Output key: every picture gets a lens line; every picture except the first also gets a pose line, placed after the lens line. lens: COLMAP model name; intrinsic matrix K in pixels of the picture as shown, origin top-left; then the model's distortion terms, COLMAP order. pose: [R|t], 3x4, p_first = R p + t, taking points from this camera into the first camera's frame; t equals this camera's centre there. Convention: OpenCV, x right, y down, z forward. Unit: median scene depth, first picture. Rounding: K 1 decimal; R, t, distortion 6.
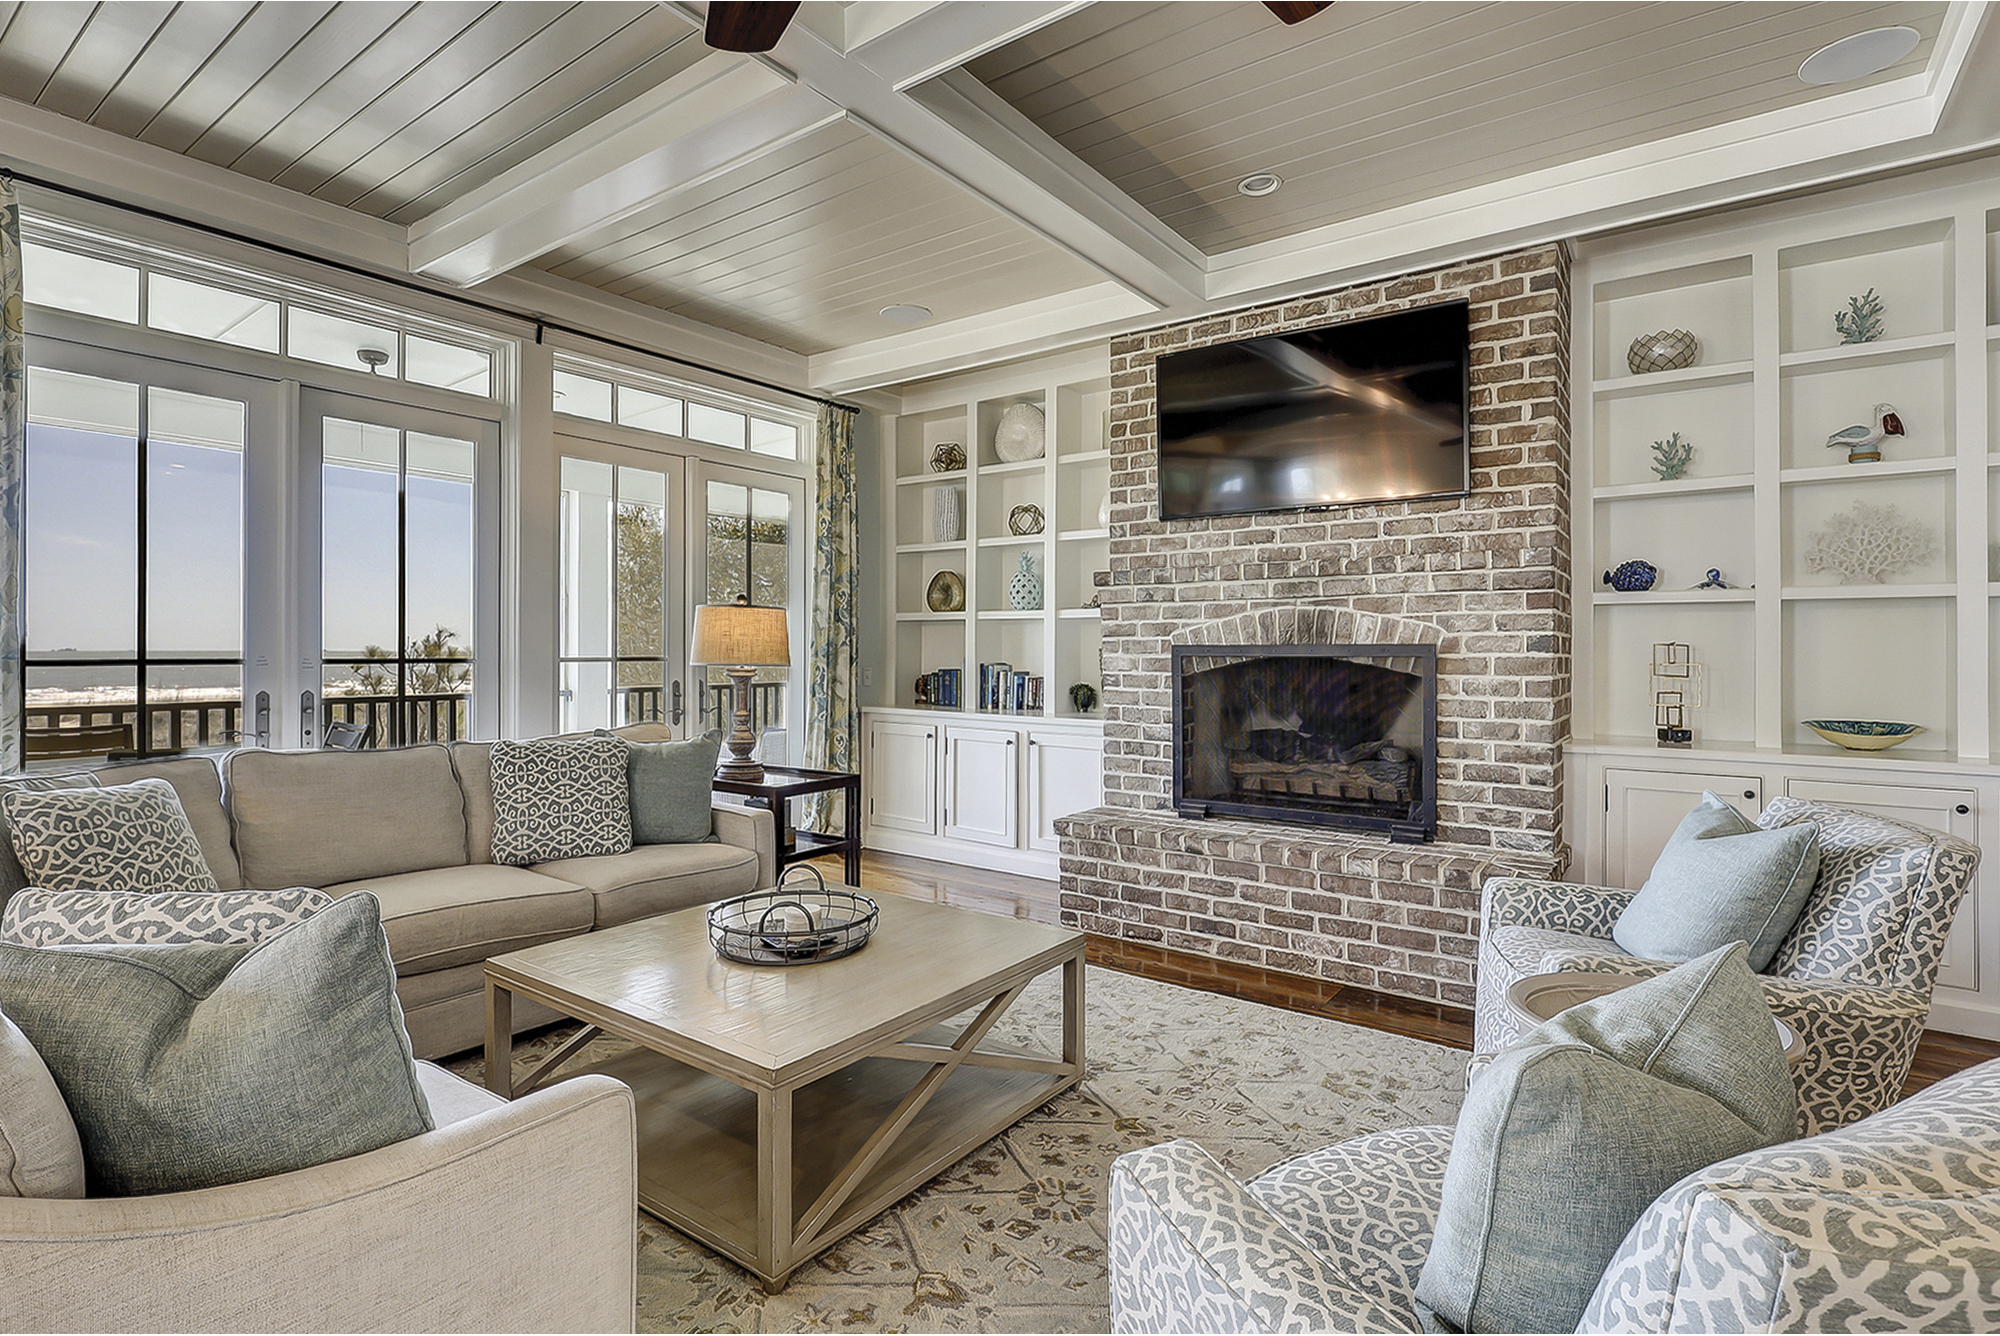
lens RADIAL K [[976.3, 0, 997.0], [0, 976.3, 650.0], [0, 0, 1]] dist [-0.000611, -0.000683]
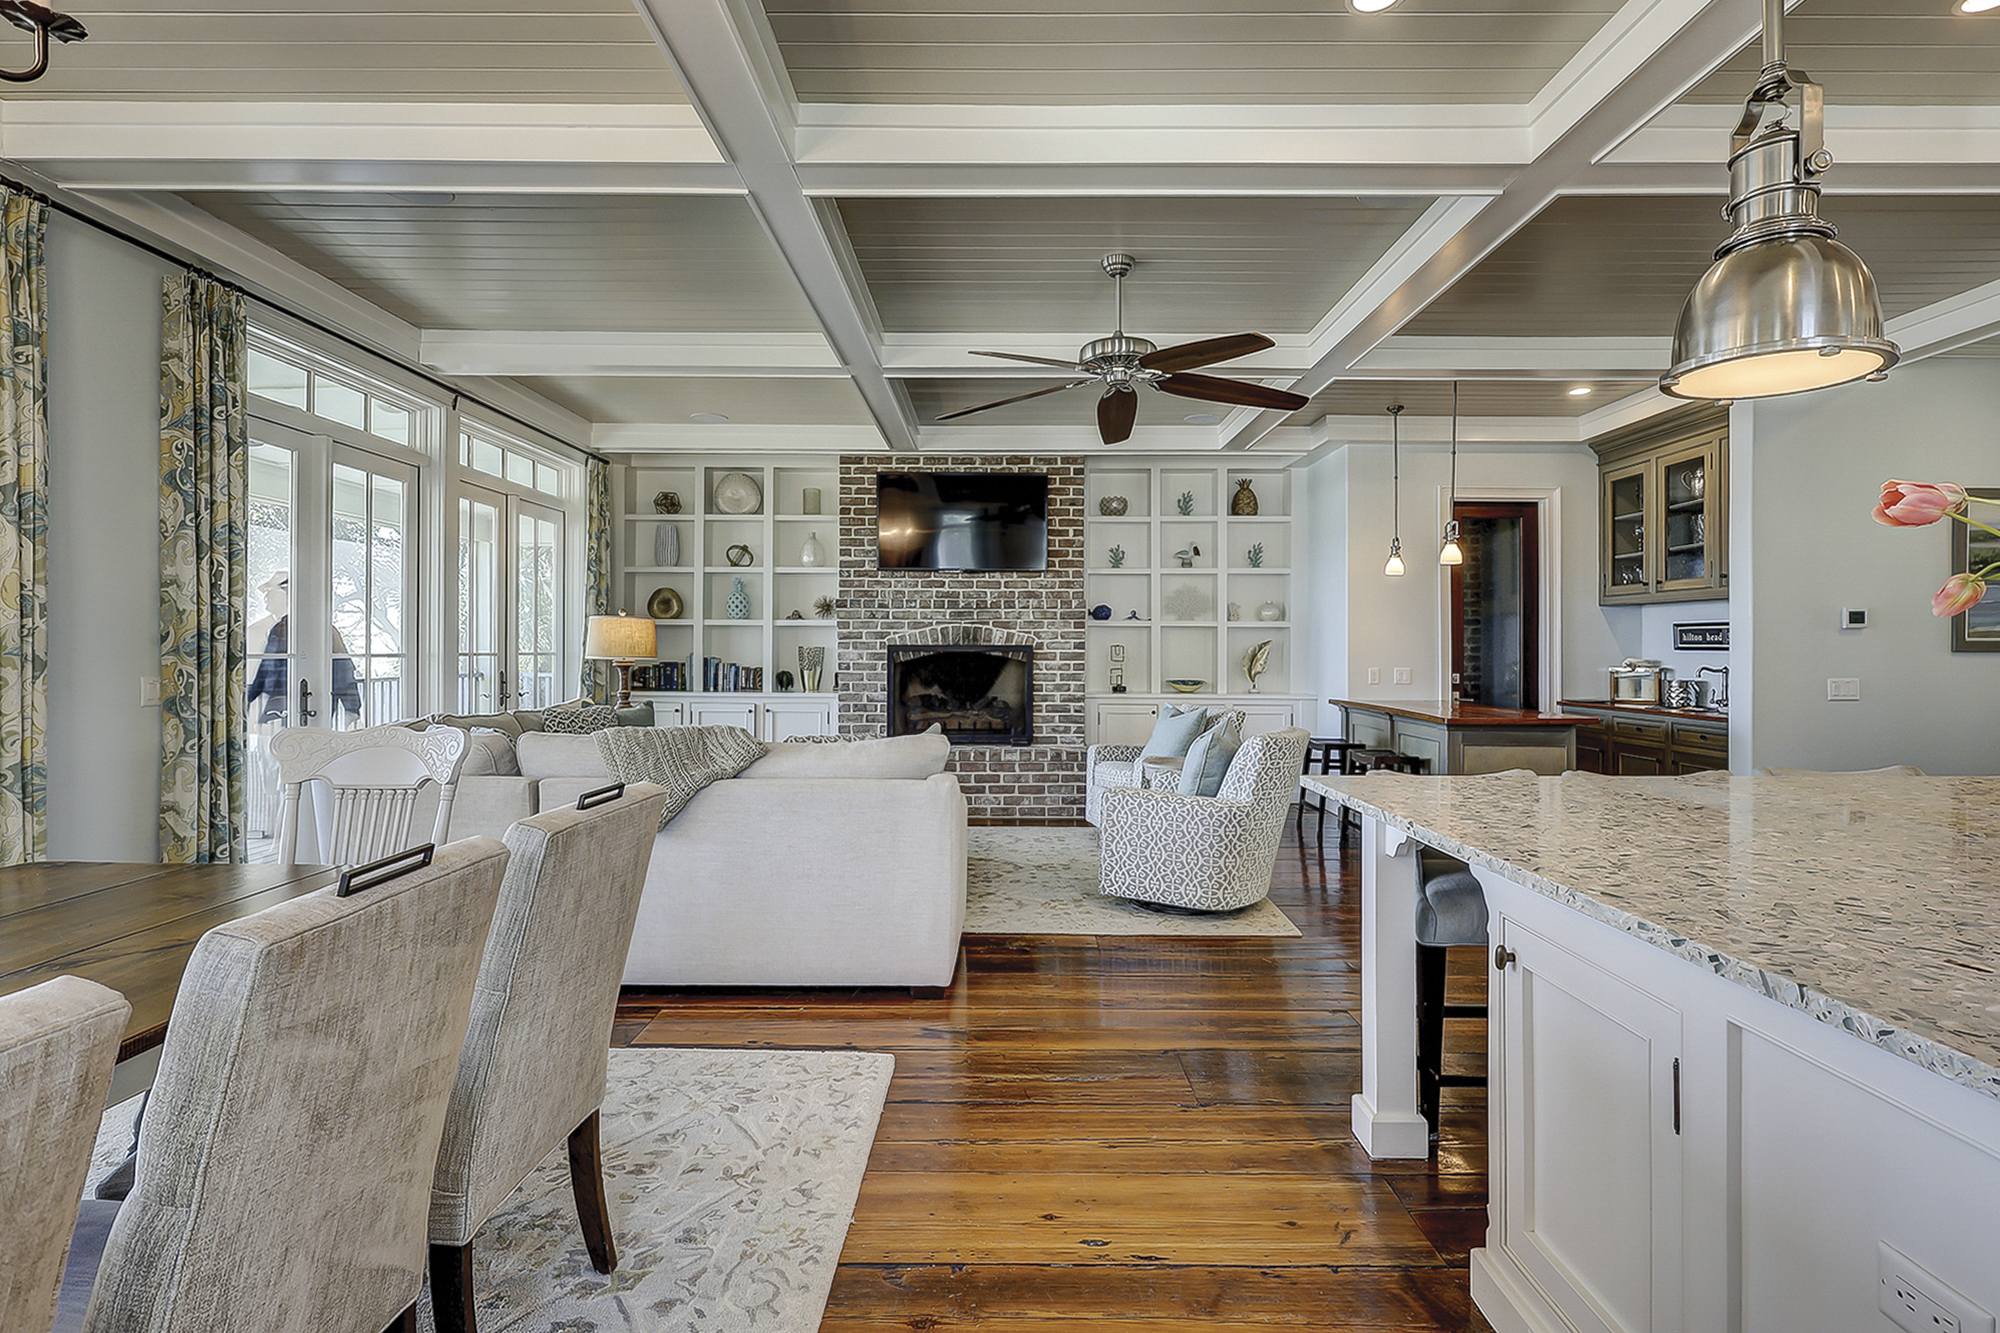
lens RADIAL K [[937.9, 0, 995.5], [0, 937.9, 658.0], [0, 0, 1]] dist [-0.002342, -0.000012]
pose [[0.815685, -0.003443, 0.578487, -0.651533], [-0.003133, 0.999941, 0.010370, 0.000338], [-0.578488, -0.010271, 0.815626, -0.466322]]
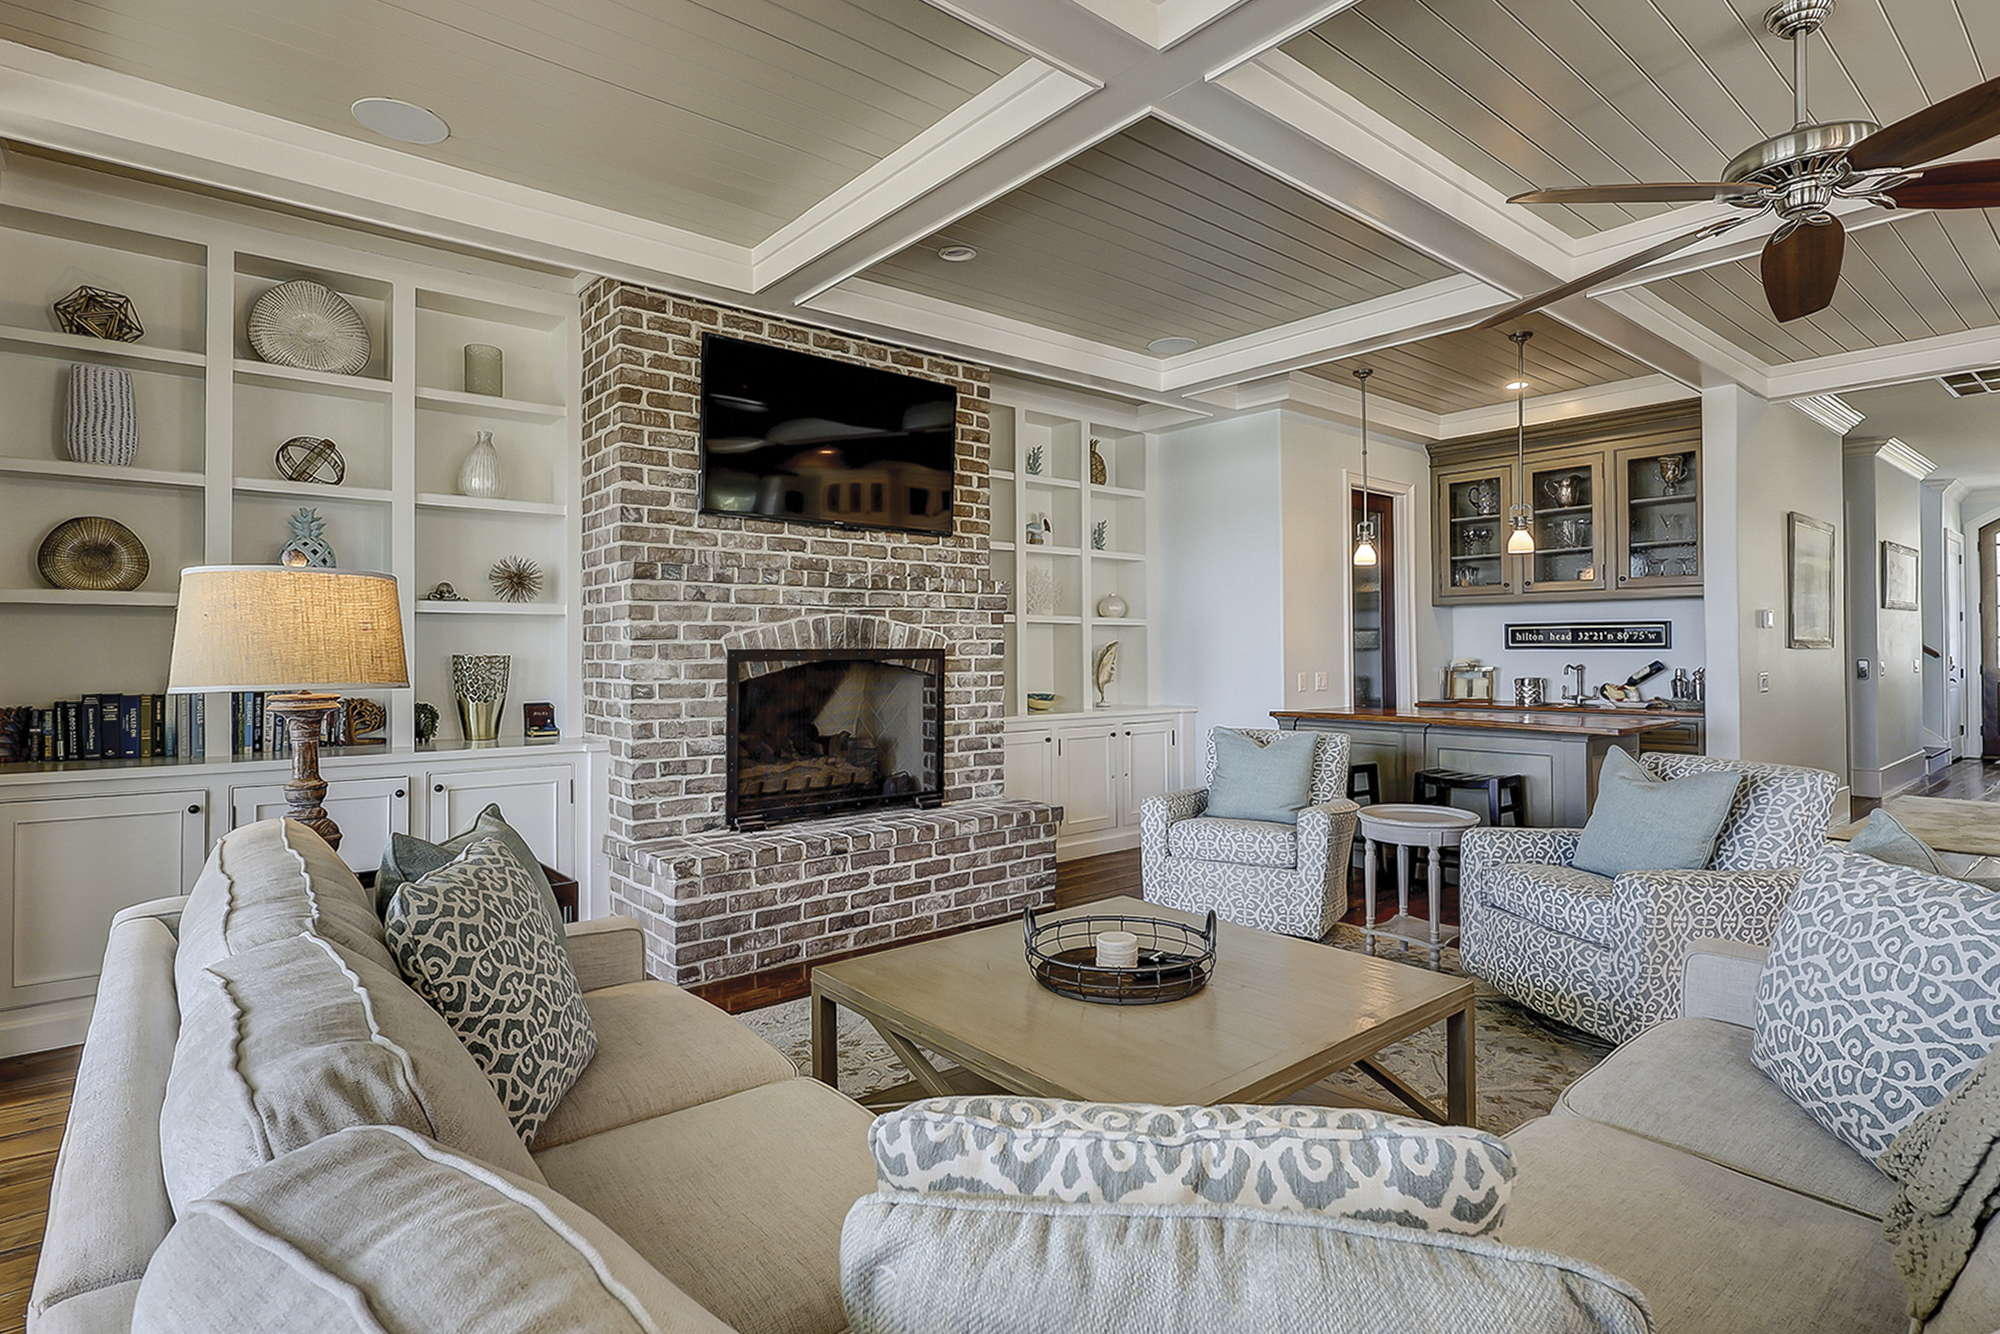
lens RADIAL K [[976.3, 0, 997.0], [0, 976.3, 649.0], [0, 0, 1]] dist [-0.000611, -0.000683]
pose [[0.249365, 0.002451, 0.968406, -0.703541], [0.007695, 0.999960, -0.004513, 0.000712], [-0.968379, 0.008577, 0.249336, 0.555571]]
